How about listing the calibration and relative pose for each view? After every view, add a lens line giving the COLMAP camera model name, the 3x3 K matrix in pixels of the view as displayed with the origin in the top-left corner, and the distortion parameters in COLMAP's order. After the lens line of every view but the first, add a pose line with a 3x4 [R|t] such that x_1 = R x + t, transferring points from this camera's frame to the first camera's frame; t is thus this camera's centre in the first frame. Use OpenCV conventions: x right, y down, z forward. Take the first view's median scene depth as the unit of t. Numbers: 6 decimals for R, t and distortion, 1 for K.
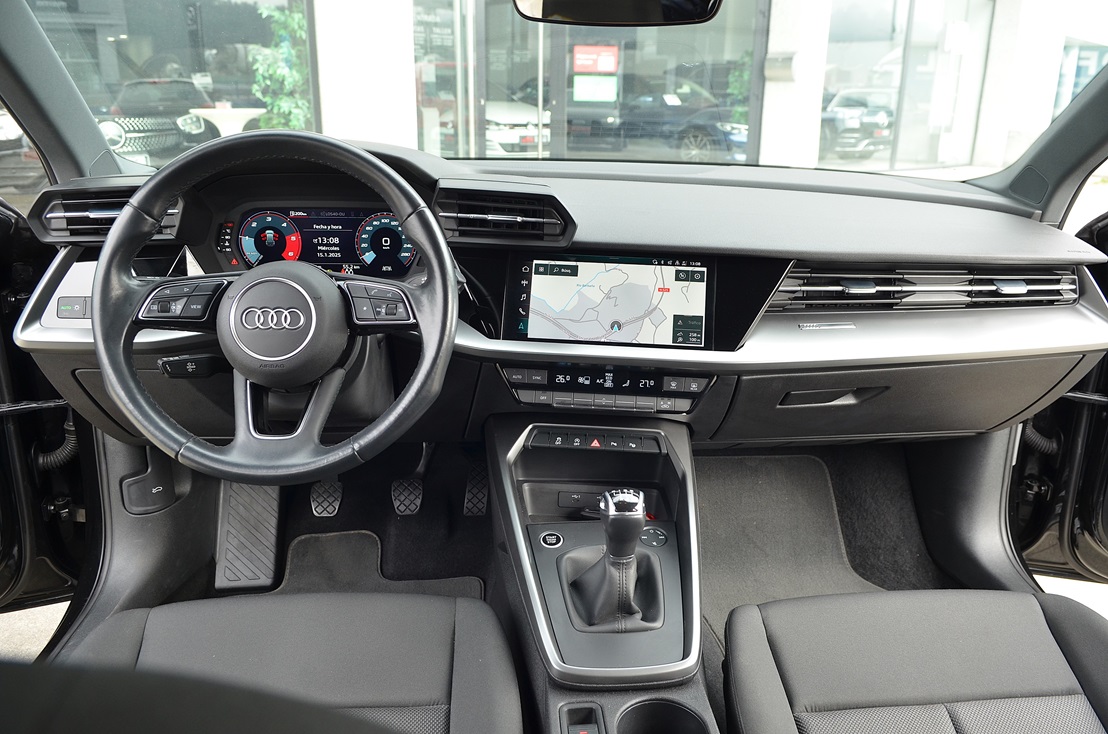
lens RADIAL K [[783.0, 0, 566.6], [0, 783.0, 340.6], [0, 0, 1]] dist [-0.001776, -0.001507]
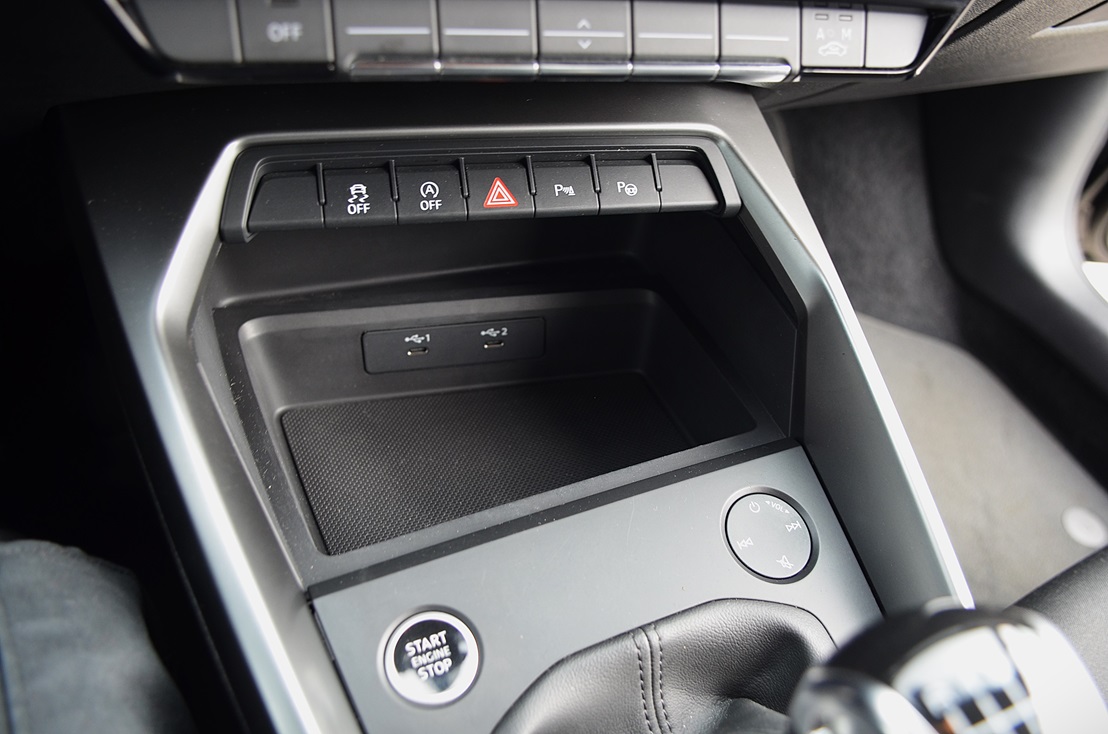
lens RADIAL K [[818.2, 0, 572.7], [0, 818.2, 362.4], [0, 0, 1]] dist [-0.057378, -0.000377]
pose [[0.935885, -0.170939, 0.308055, -0.037923], [0.002680, 0.877830, 0.478965, 0.049381], [-0.352294, -0.447431, 0.822006, 0.767133]]
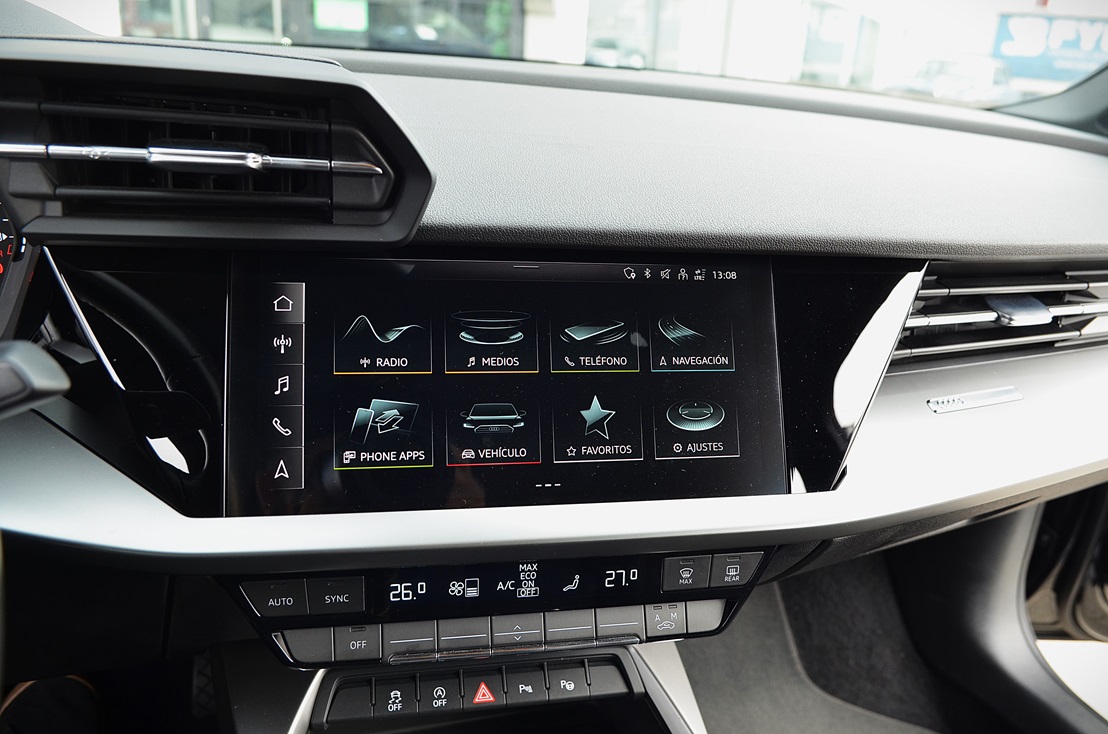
lens RADIAL K [[818.2, 0, 572.7], [0, 818.2, 362.4], [0, 0, 1]] dist [-0.057378, -0.000377]
pose [[0.955407, -0.064042, 0.288263, -0.034300], [0.038706, 0.994936, 0.092755, -0.093003], [-0.292743, -0.077462, 0.953048, 0.603208]]
